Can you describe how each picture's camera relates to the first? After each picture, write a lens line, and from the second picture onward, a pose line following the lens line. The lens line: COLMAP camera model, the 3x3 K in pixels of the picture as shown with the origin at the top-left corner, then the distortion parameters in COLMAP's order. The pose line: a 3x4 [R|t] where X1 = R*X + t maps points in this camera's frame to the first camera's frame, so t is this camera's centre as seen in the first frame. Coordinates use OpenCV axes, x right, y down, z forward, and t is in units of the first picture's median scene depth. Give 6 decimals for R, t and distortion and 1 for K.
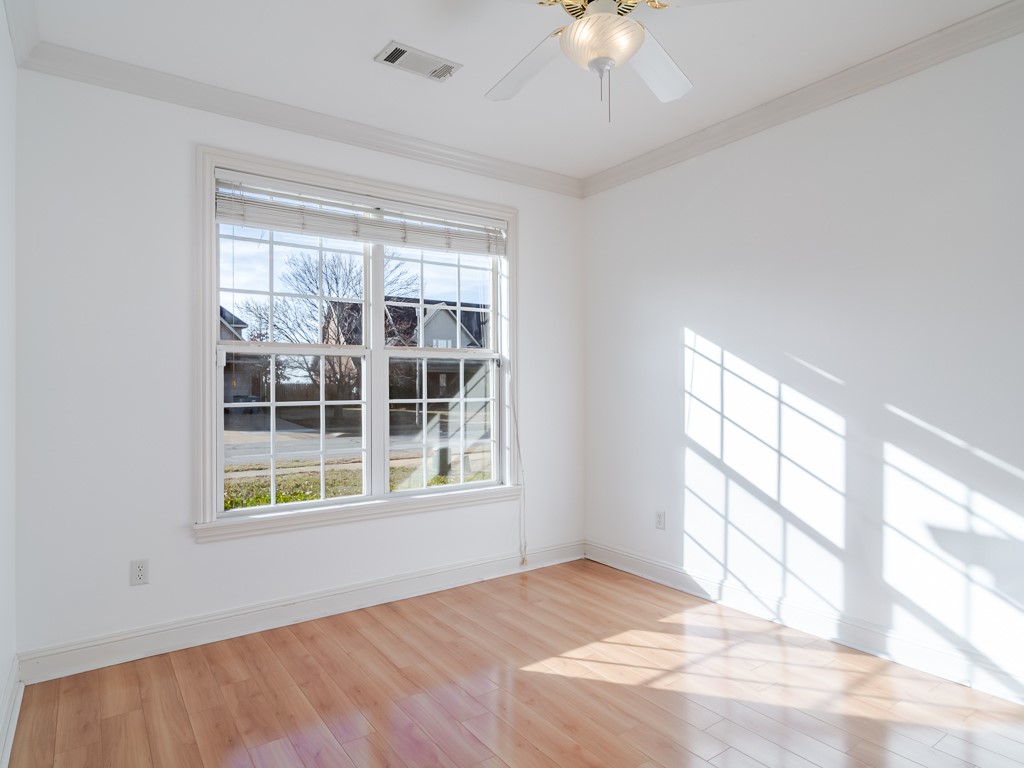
lens RADIAL K [[595.6, 0, 504.4], [0, 595.6, 386.0], [0, 0, 1]] dist [-0.005258, 0.001165]
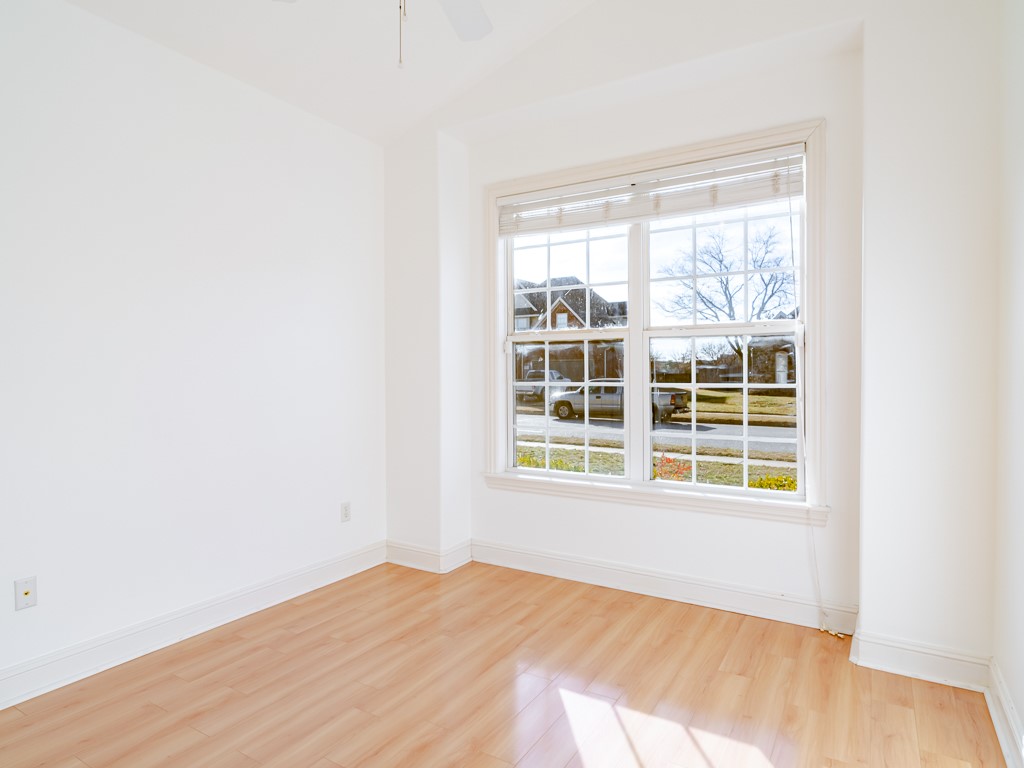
lens RADIAL K [[595.6, 0, 507.5], [0, 595.6, 379.1], [0, 0, 1]] dist [-0.005258, 0.001165]
pose [[0.425224, 0.021705, -0.904828, 0.571858], [-0.000589, 0.999719, 0.023704, -0.006616], [0.905088, -0.009547, 0.425118, 0.388323]]
